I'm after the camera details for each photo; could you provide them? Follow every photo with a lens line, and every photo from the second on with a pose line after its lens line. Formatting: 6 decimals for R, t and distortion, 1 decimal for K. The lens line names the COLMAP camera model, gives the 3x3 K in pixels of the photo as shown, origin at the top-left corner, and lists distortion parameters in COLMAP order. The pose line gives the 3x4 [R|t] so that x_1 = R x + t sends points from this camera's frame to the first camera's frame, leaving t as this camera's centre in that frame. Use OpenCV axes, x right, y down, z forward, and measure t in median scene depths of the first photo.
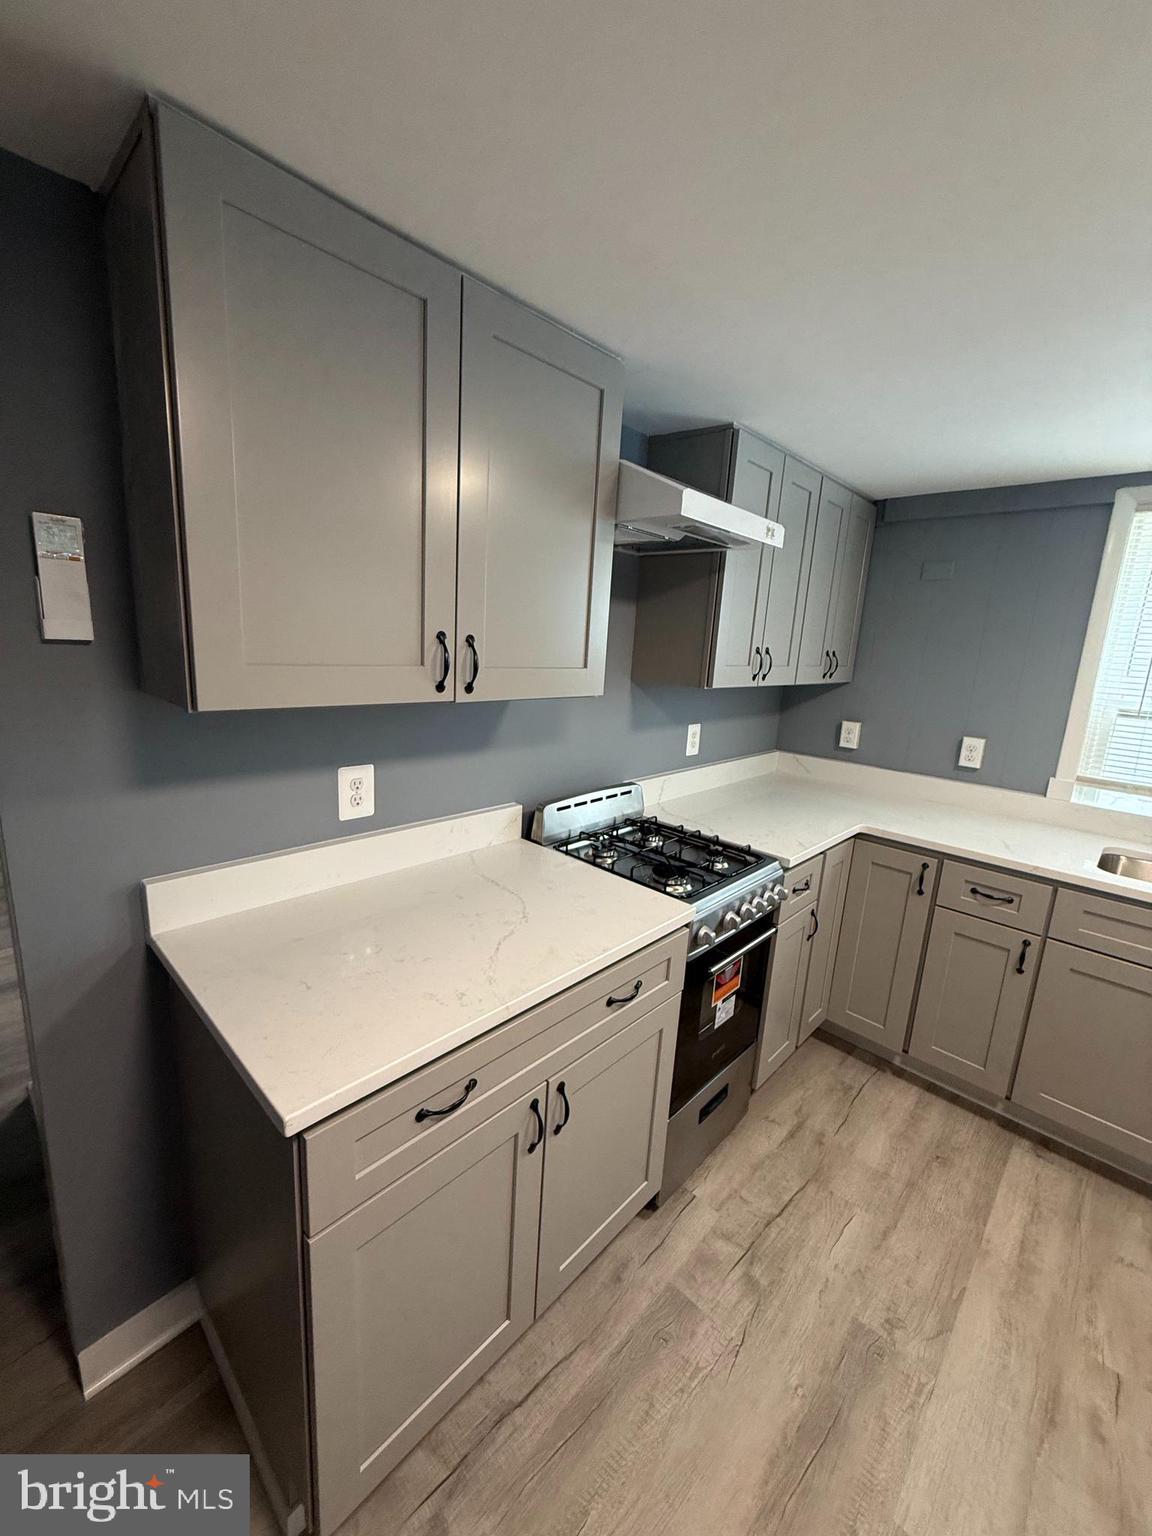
lens RADIAL K [[611.2, 0, 575.3], [0, 611.2, 764.6], [0, 0, 1]] dist [0.000067, 0.000280]
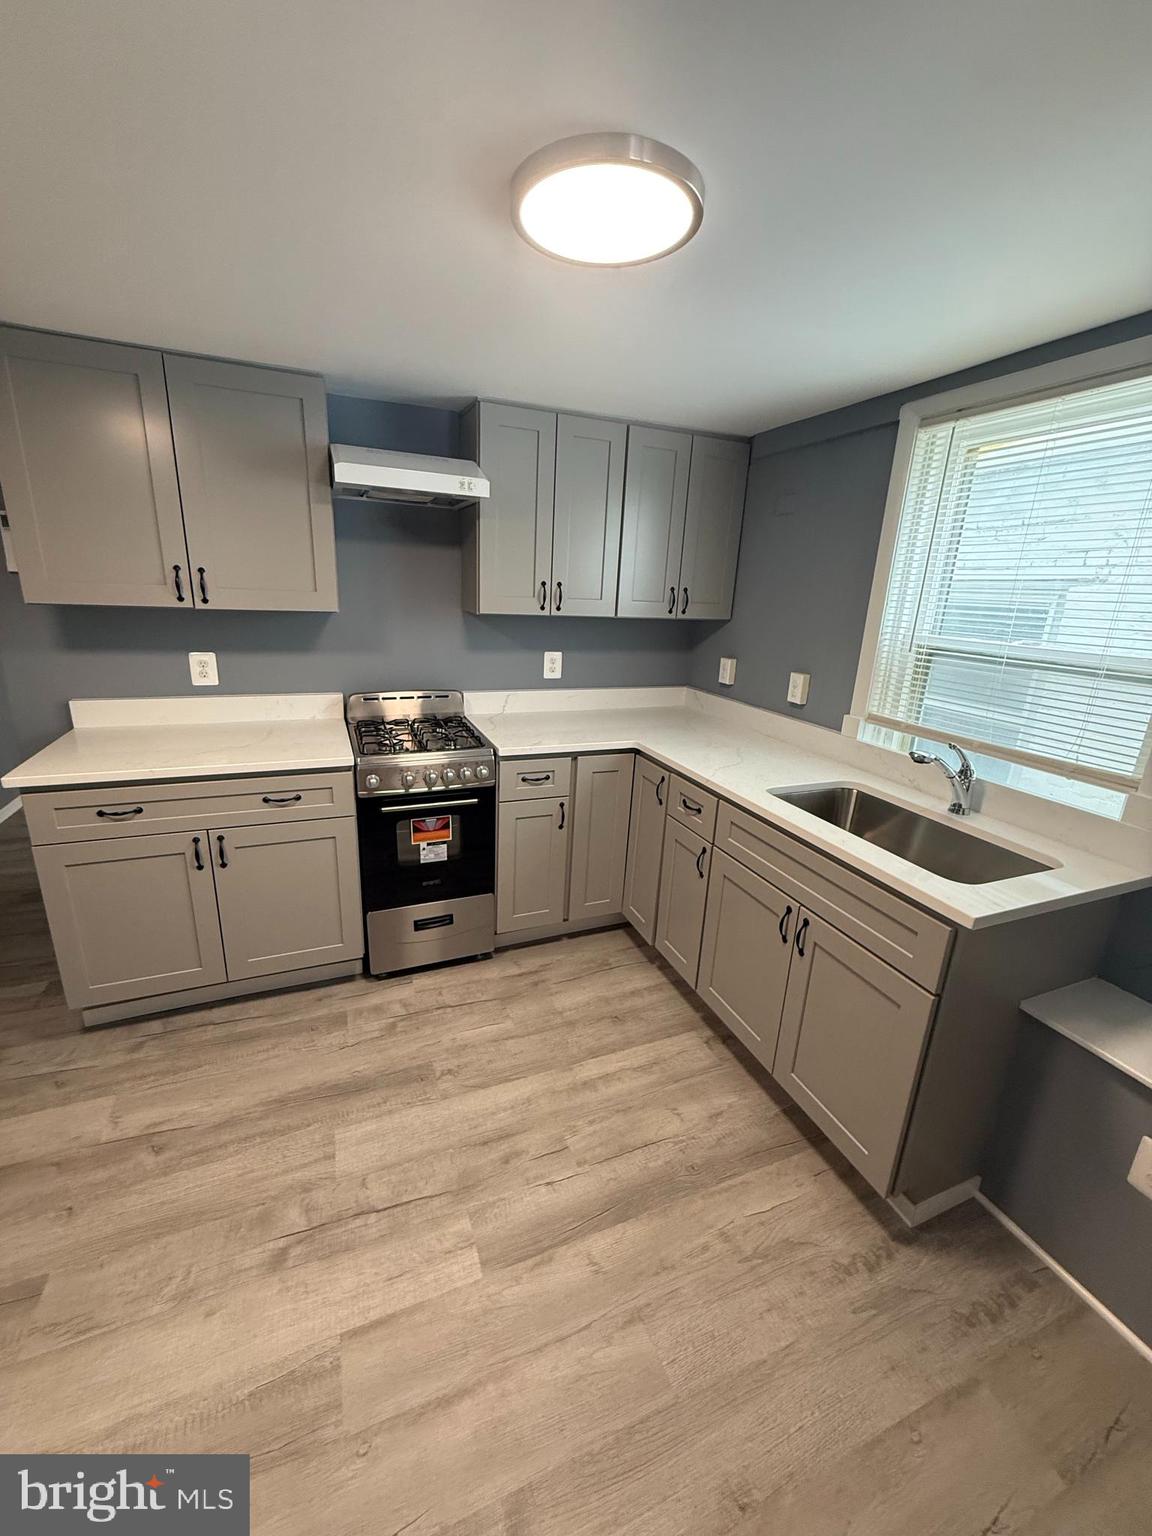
lens RADIAL K [[611.2, 0, 575.3], [0, 611.2, 764.6], [0, 0, 1]] dist [0.000067, 0.000280]
pose [[0.914355, 0.102526, -0.391719, 1.010639], [-0.078265, 0.993919, 0.077453, 0.078142], [0.397278, -0.040161, 0.916819, -0.100956]]
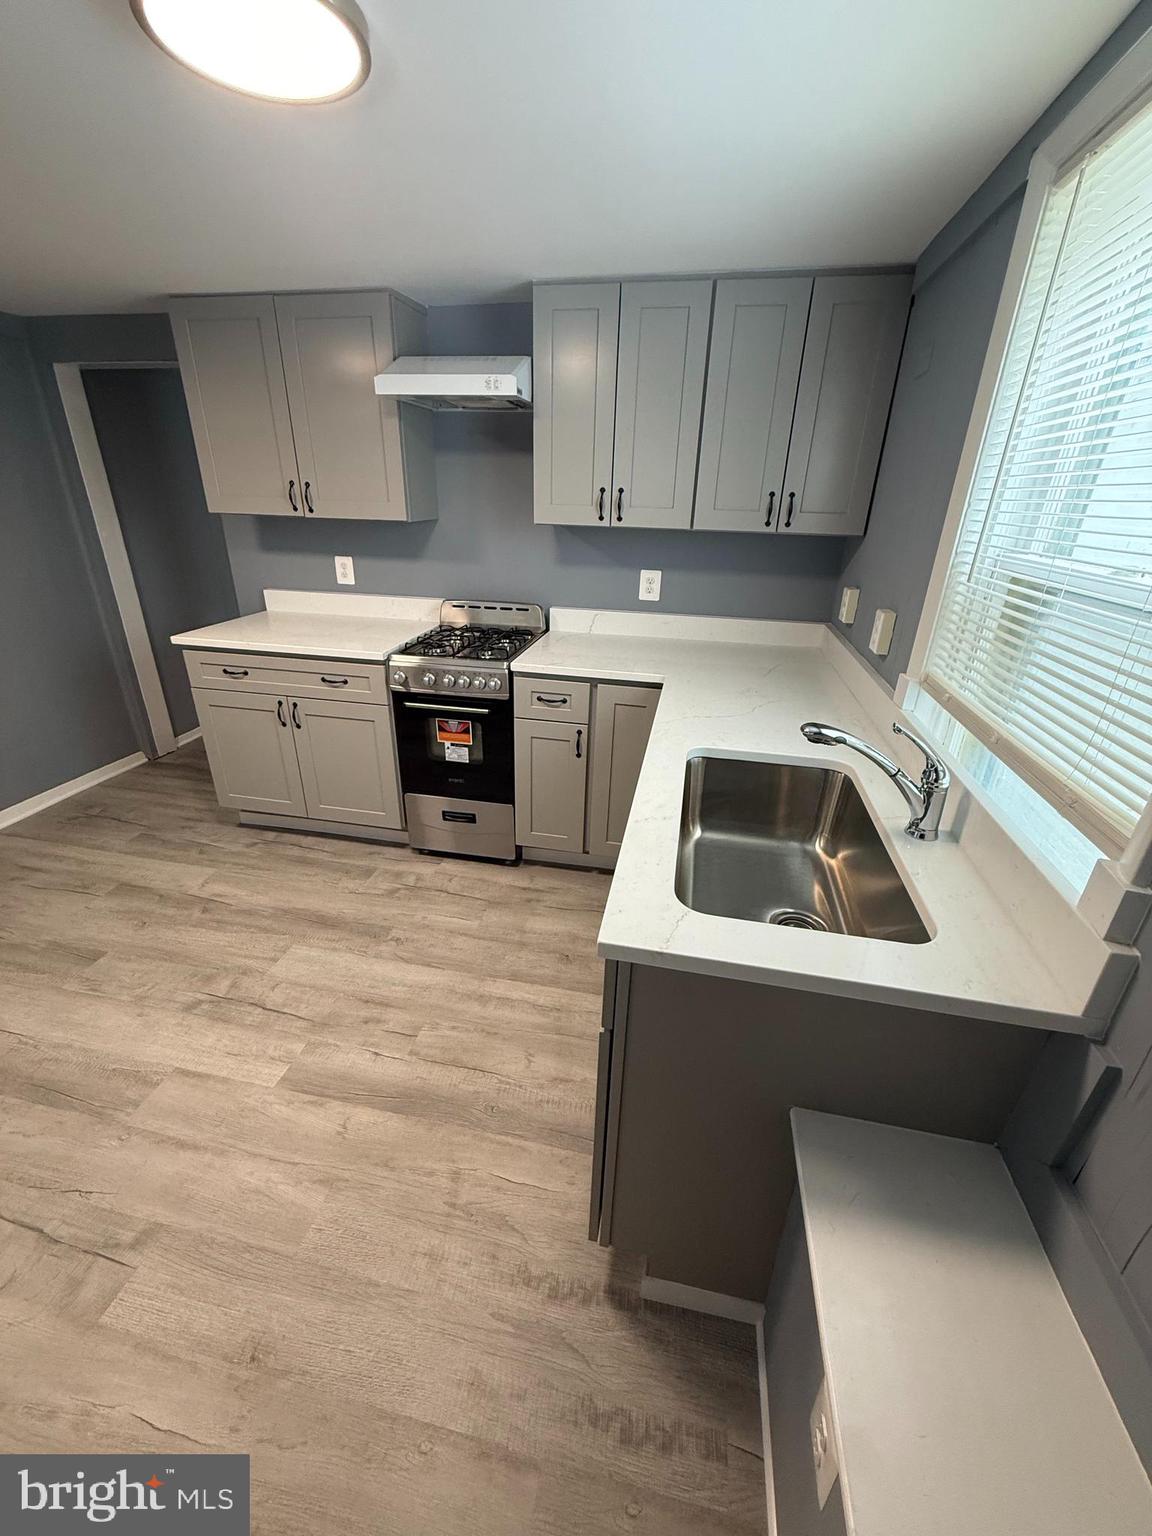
lens RADIAL K [[610.2, 0, 575.8], [0, 610.2, 764.0], [0, 0, 1]] dist [0.000321, -0.000011]
pose [[0.536935, 0.307278, -0.785672, 1.502802], [-0.168516, 0.951603, 0.257009, 0.005868], [0.826621, -0.005599, 0.562730, 0.406248]]
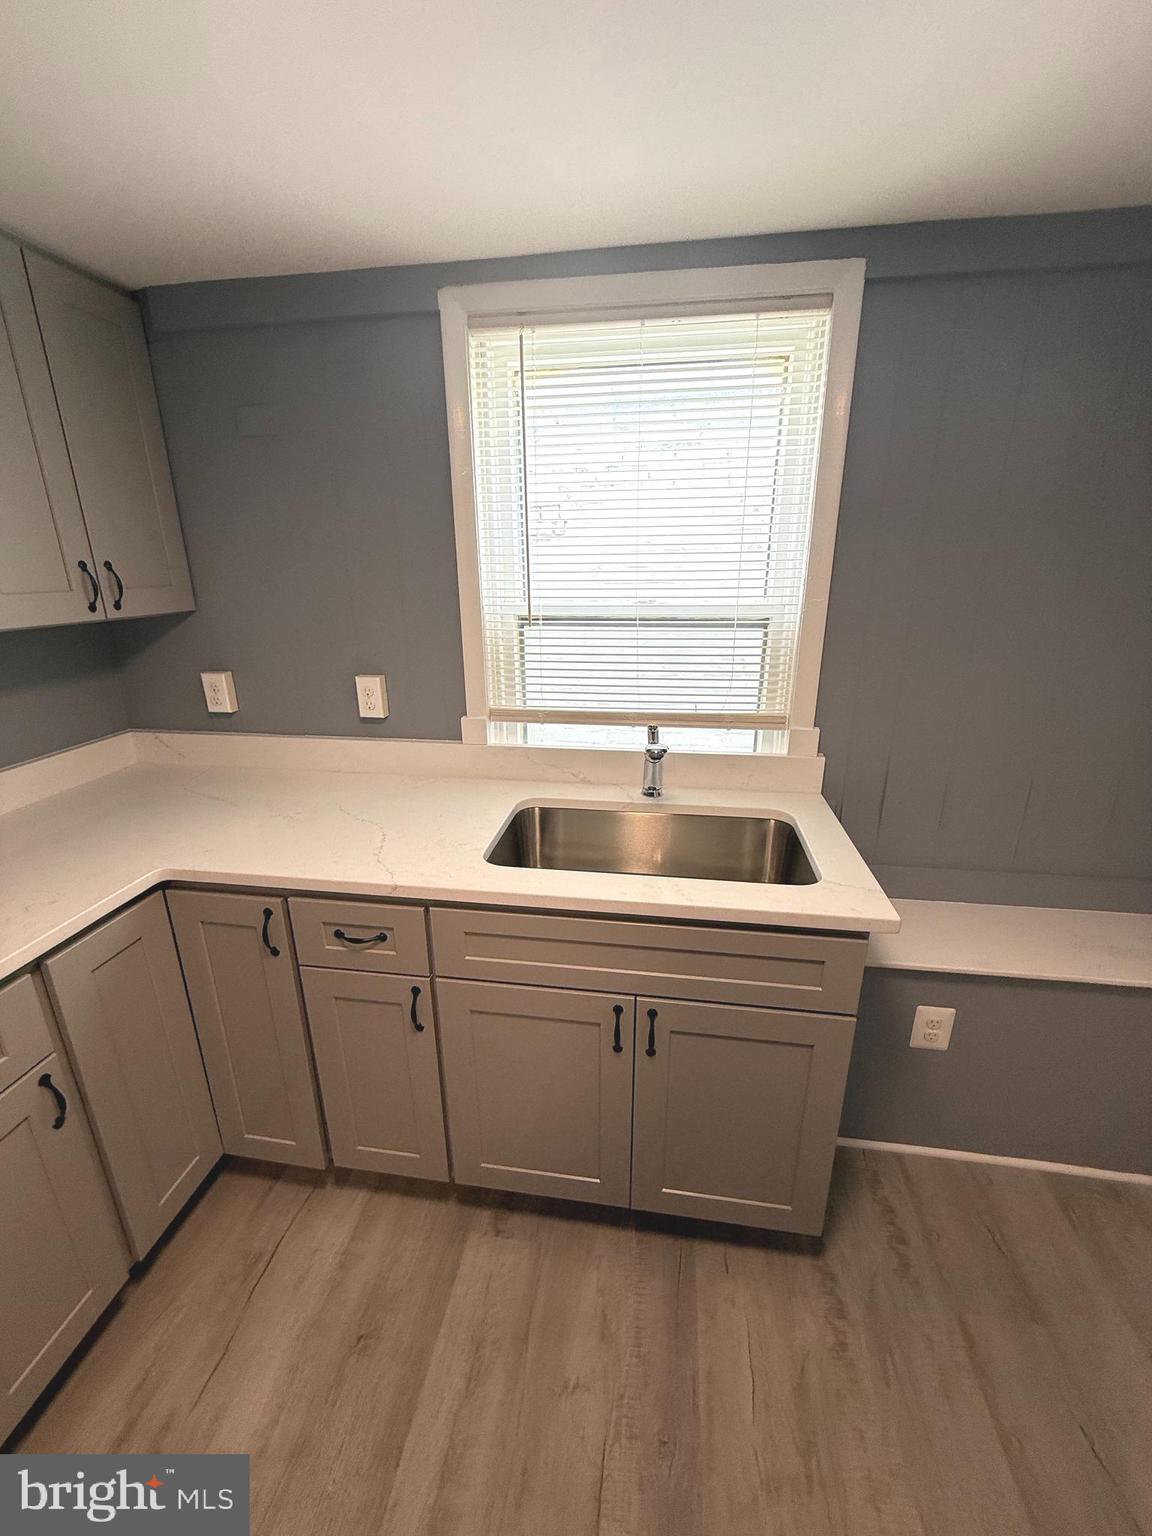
lens RADIAL K [[610.2, 0, 575.8], [0, 610.2, 764.0], [0, 0, 1]] dist [0.000321, -0.000011]
pose [[0.814513, -0.236063, 0.529946, 0.628402], [0.166553, 0.970167, 0.176171, -0.040816], [-0.555724, -0.055229, 0.829530, 0.387186]]
